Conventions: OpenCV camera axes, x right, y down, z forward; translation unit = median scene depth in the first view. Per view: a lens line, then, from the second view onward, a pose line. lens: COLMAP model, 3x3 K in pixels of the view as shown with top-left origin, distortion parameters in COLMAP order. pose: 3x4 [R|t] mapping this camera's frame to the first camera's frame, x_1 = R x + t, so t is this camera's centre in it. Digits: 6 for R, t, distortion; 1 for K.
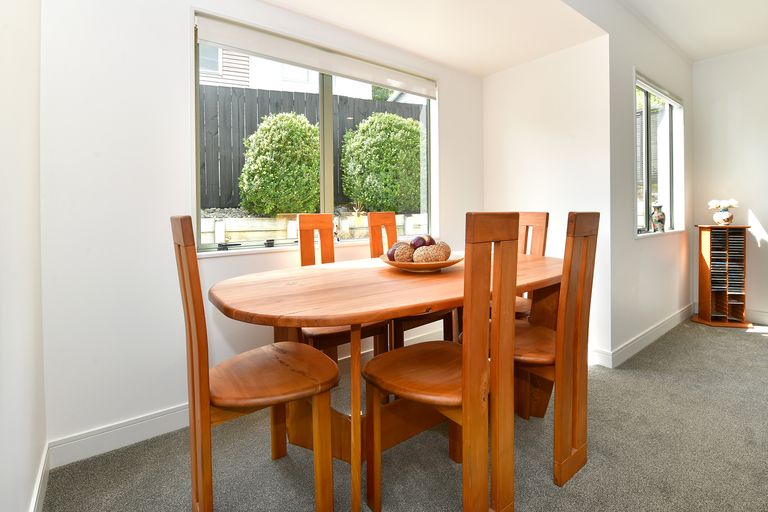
lens RADIAL K [[350.7, 0, 381.6], [0, 350.7, 216.9], [0, 0, 1]] dist [0.000115, -0.000030]
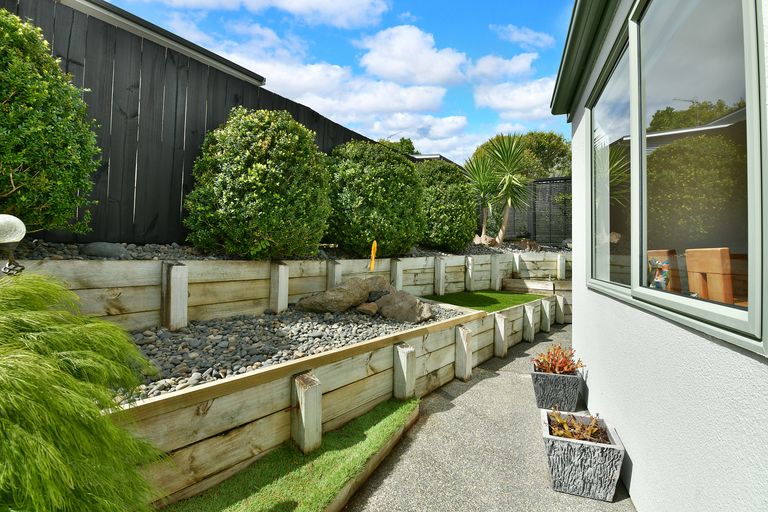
lens RADIAL K [[316.3, 0, 384.0], [0, 316.3, 256.0], [0, 0, 1]] dist [-0.000372, -0.000045]
pose [[0.857091, 0.019403, 0.514799, -0.406999], [-0.007686, 0.999661, -0.024881, 0.007078], [-0.515107, 0.017368, 0.856950, 0.356161]]
